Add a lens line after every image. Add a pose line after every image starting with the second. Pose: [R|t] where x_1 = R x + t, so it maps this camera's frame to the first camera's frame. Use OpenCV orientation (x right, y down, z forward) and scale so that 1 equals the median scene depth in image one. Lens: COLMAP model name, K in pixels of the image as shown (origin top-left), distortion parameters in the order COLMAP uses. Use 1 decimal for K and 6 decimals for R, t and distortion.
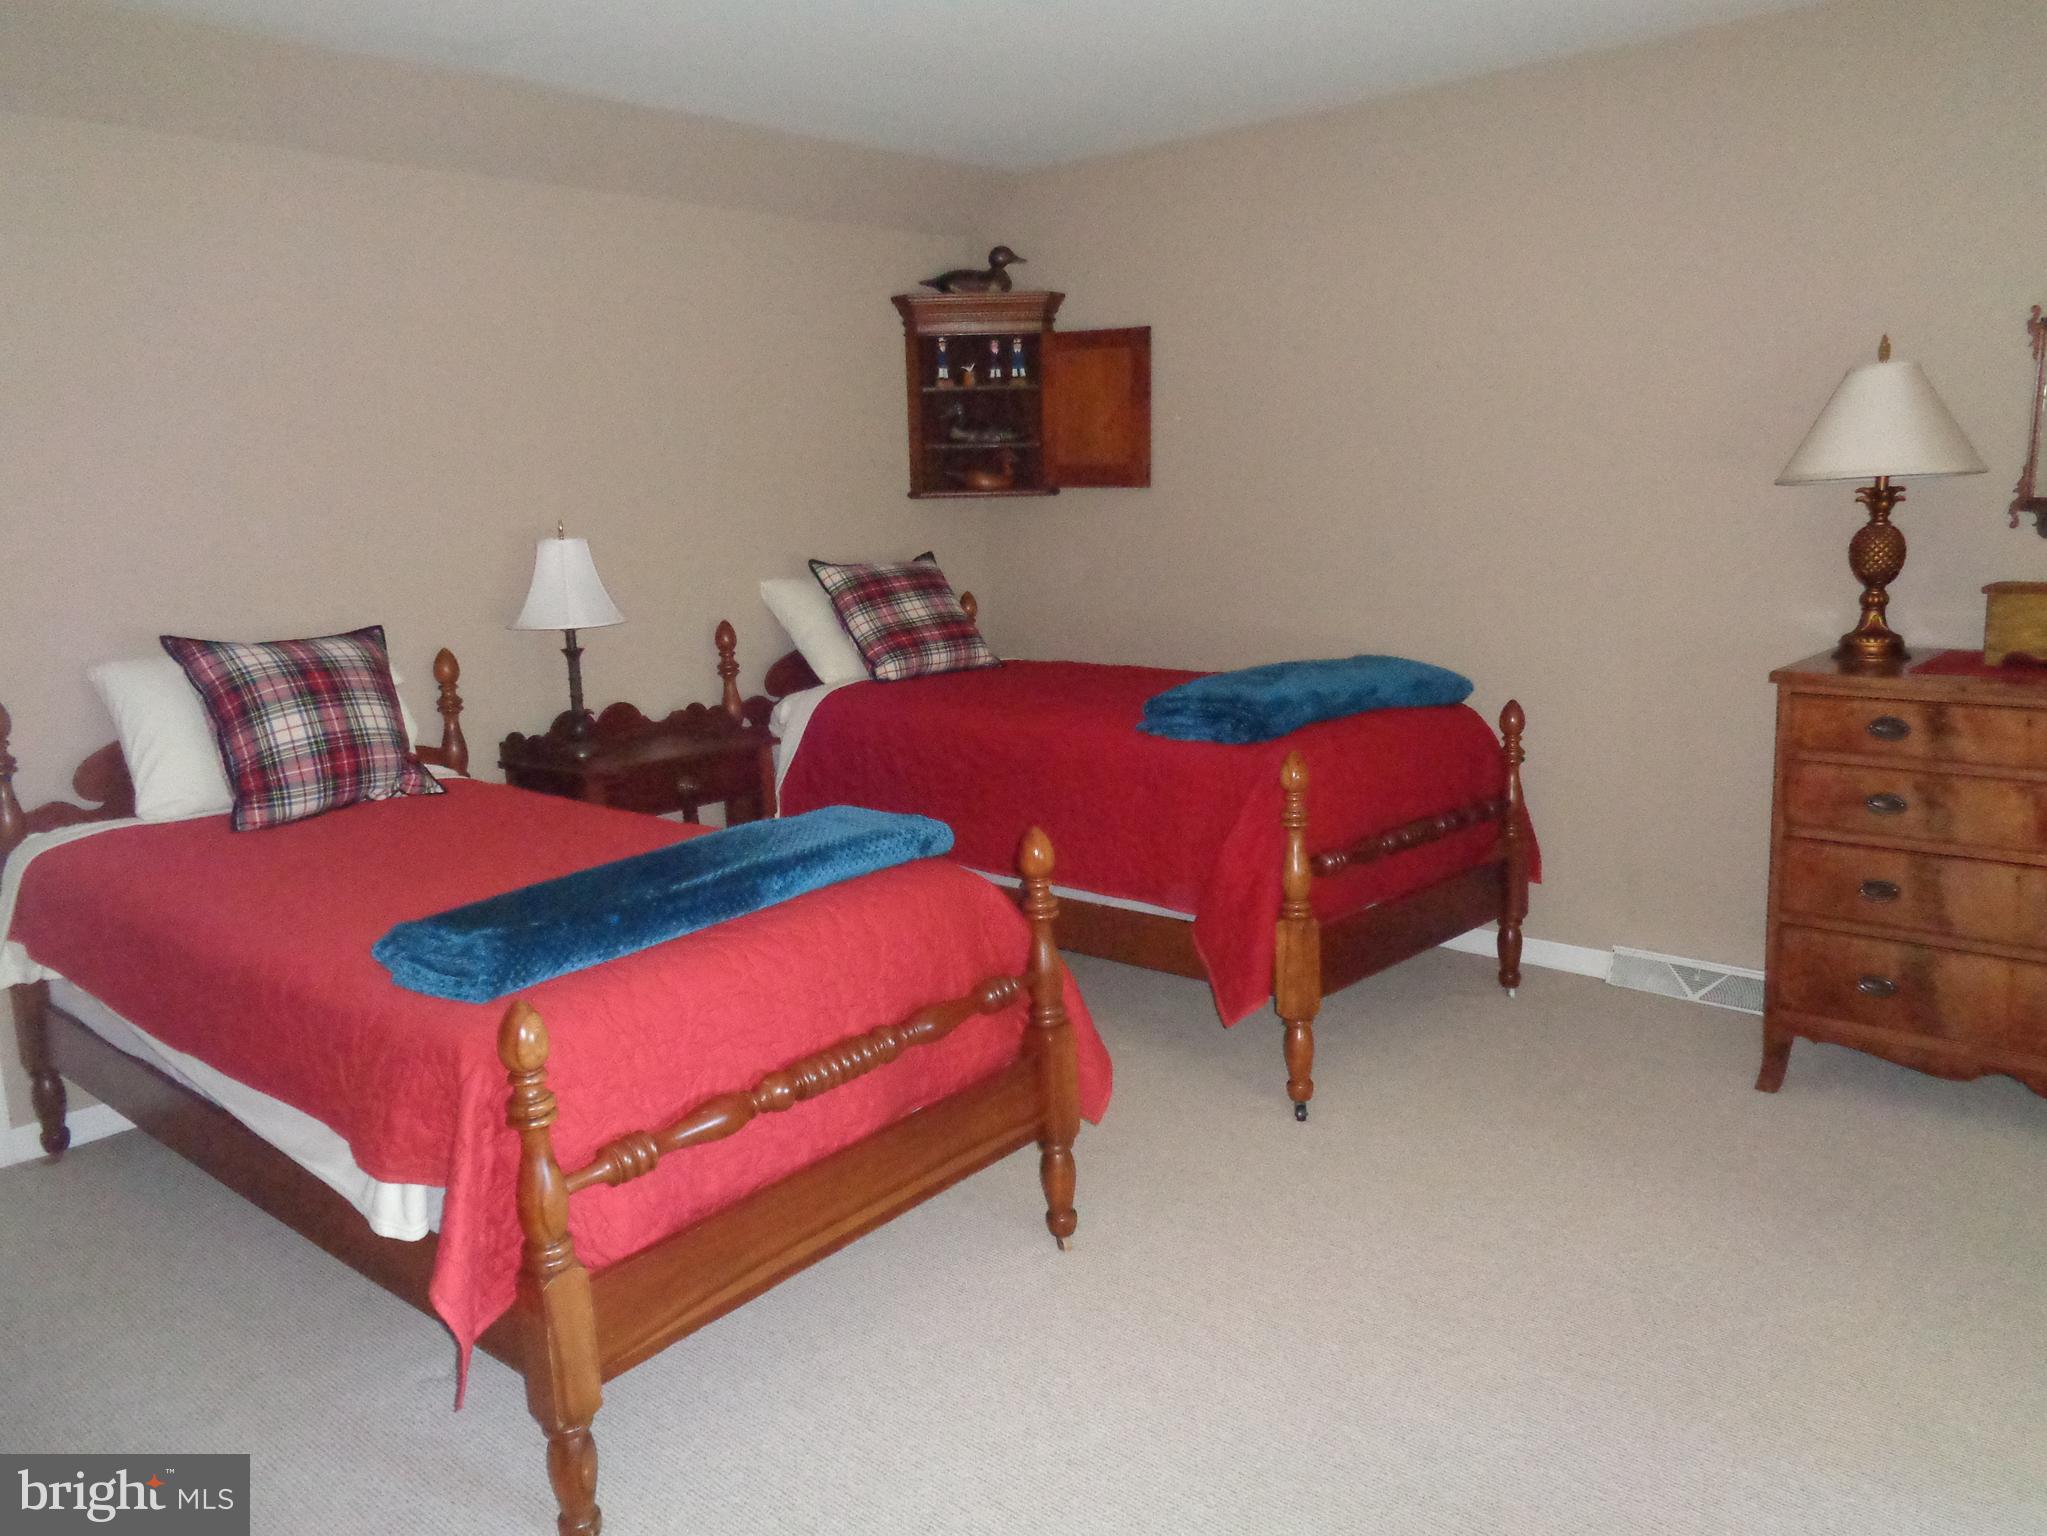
lens RADIAL K [[1526.4, 0, 1036.7], [0, 1526.4, 761.9], [0, 0, 1]] dist [0.003622, -0.000728]
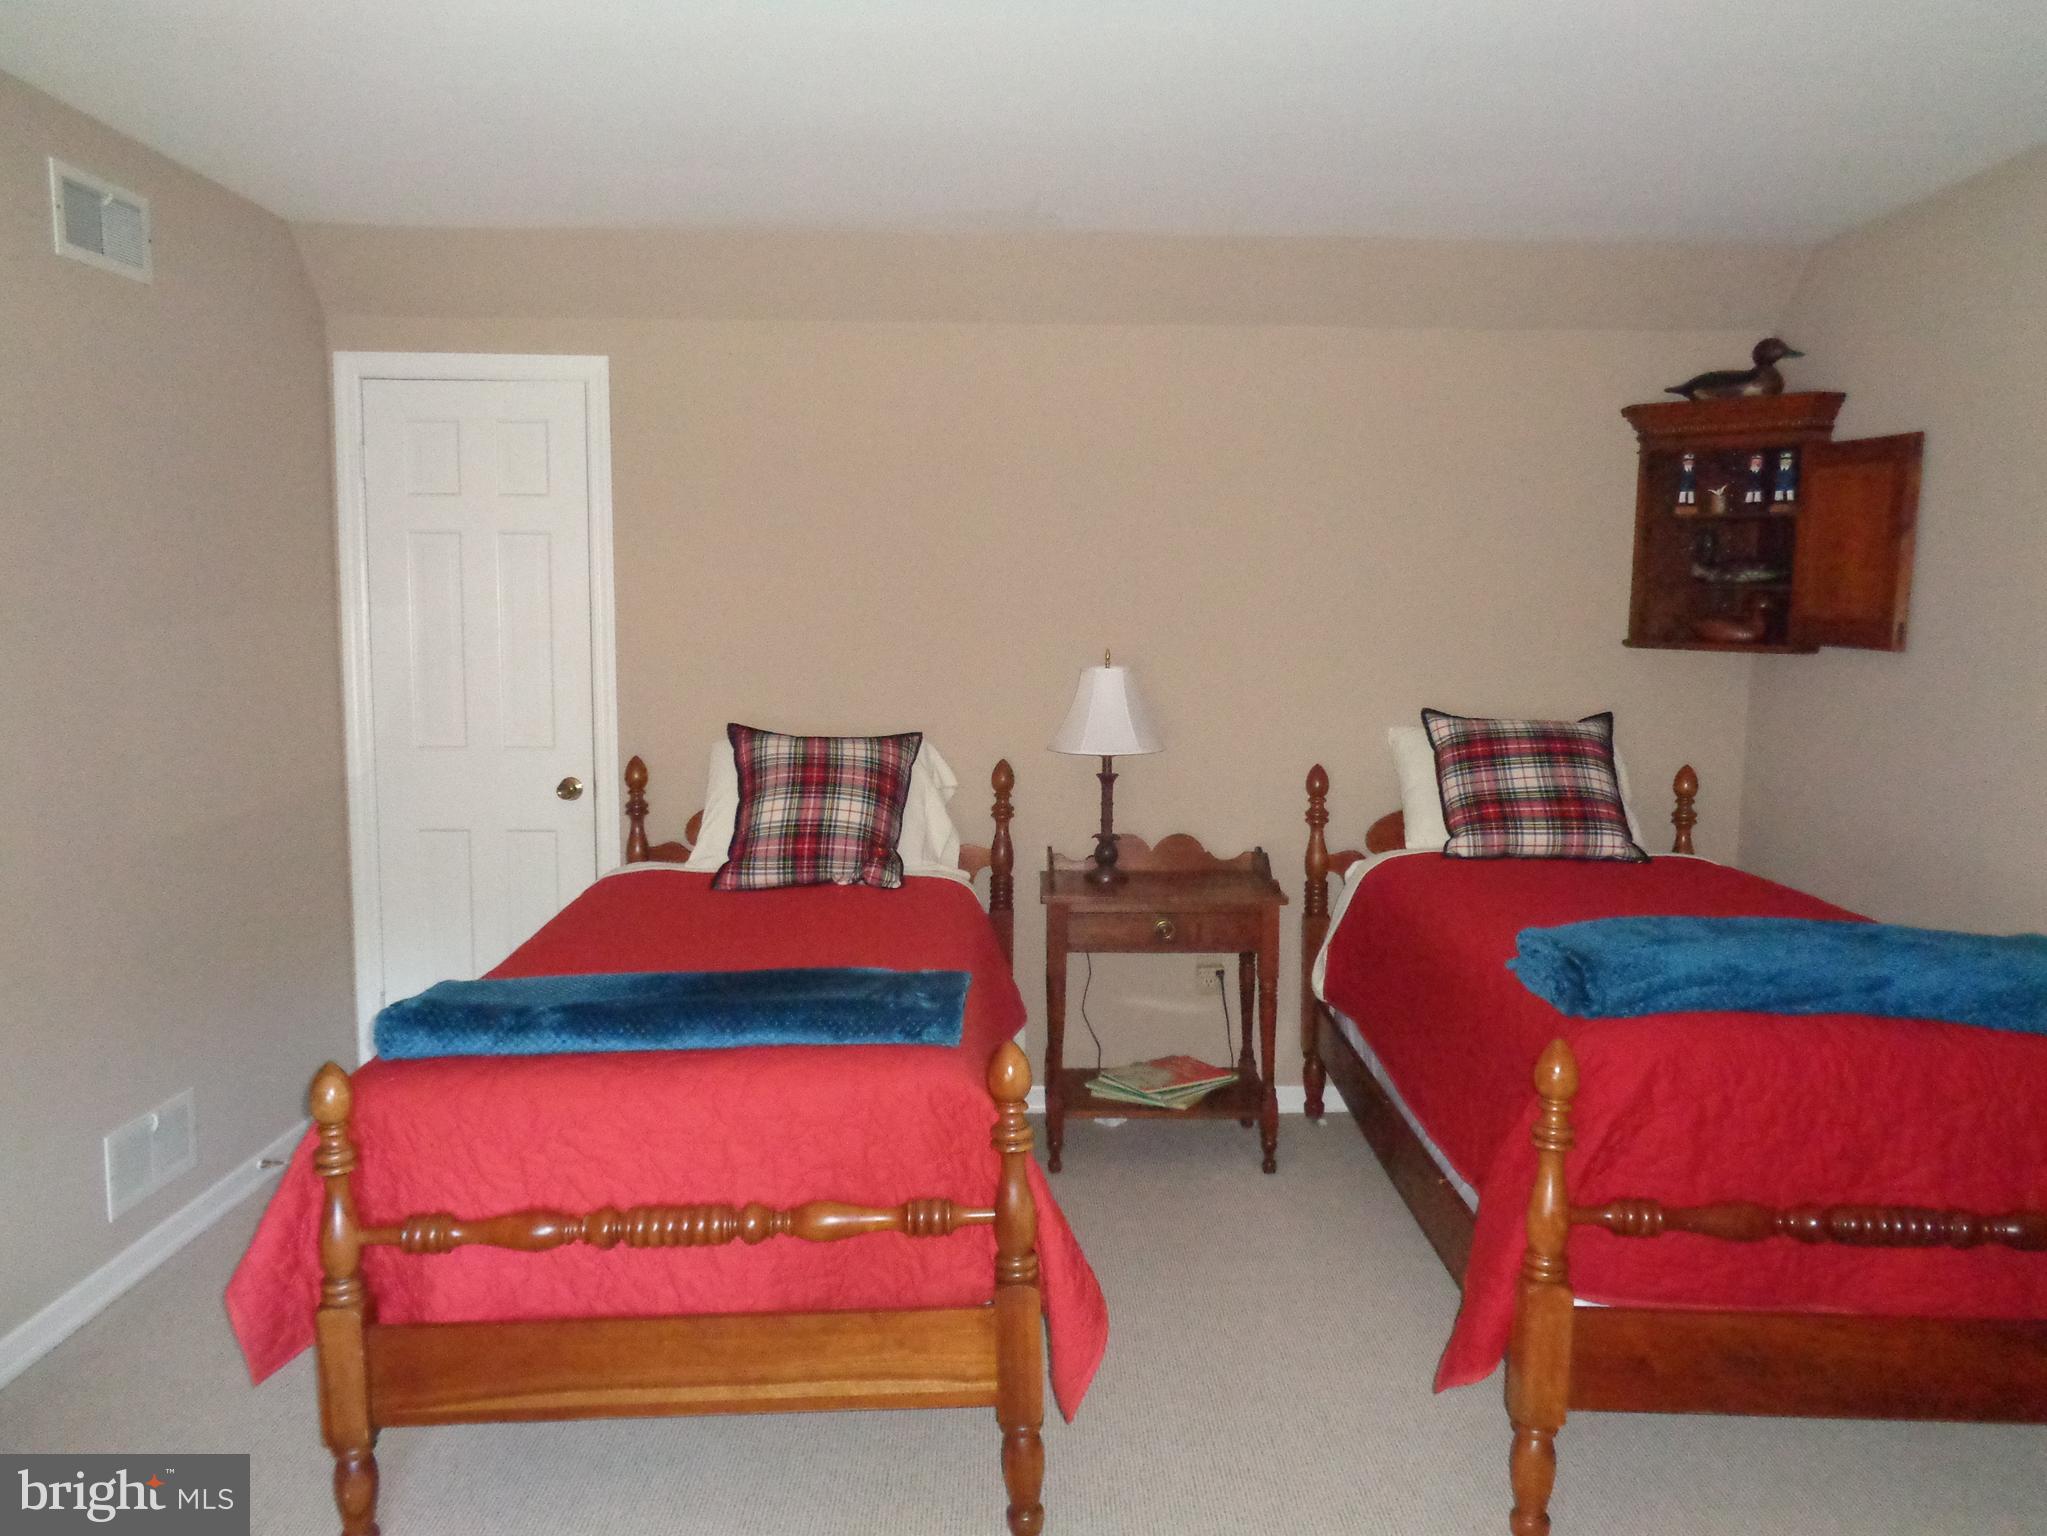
lens RADIAL K [[1526.4, 0, 1036.7], [0, 1526.4, 761.9], [0, 0, 1]] dist [0.003622, -0.000728]
pose [[0.684100, 0.114890, -0.720283, 0.345594], [-0.165826, 0.986155, -0.000197, -0.065342], [0.710288, 0.119577, 0.693681, 0.232237]]
